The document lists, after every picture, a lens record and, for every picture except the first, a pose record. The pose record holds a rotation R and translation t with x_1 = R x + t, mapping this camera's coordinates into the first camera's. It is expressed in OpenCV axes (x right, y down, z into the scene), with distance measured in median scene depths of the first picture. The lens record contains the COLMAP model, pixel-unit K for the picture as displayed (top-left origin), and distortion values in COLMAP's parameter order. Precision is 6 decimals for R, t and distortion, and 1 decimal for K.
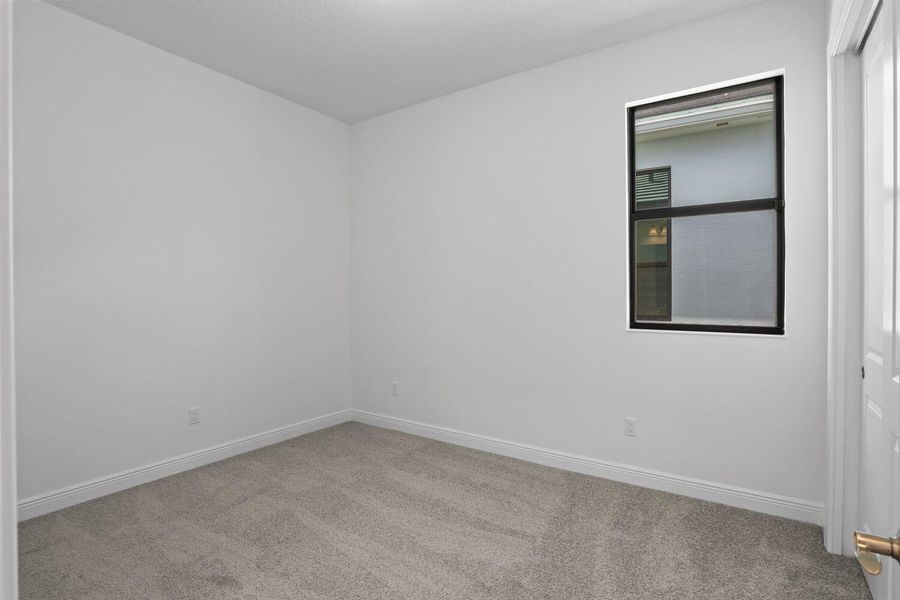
lens RADIAL K [[458.0, 0, 450.0], [0, 458.0, 300.0], [0, 0, 1]] dist [0.001038, 0.000209]
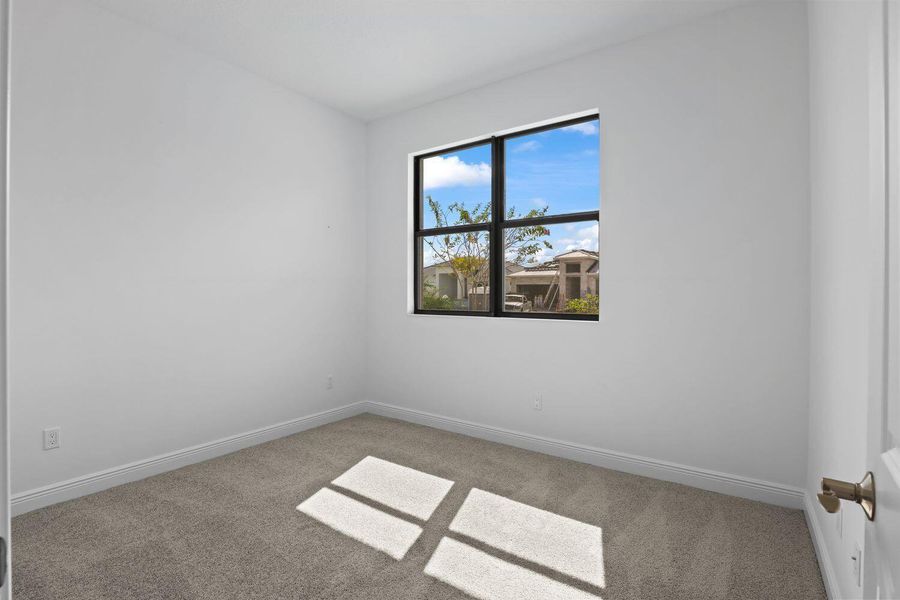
lens RADIAL K [[449.0, 0, 450.0], [0, 449.0, 300.0], [0, 0, 1]] dist [0.000000, -0.000048]
pose [[0.999337, -0.008236, -0.035451, 0.291712], [0.008613, 0.999908, 0.010505, 0.003560], [0.035361, -0.010804, 0.999316, -0.199208]]
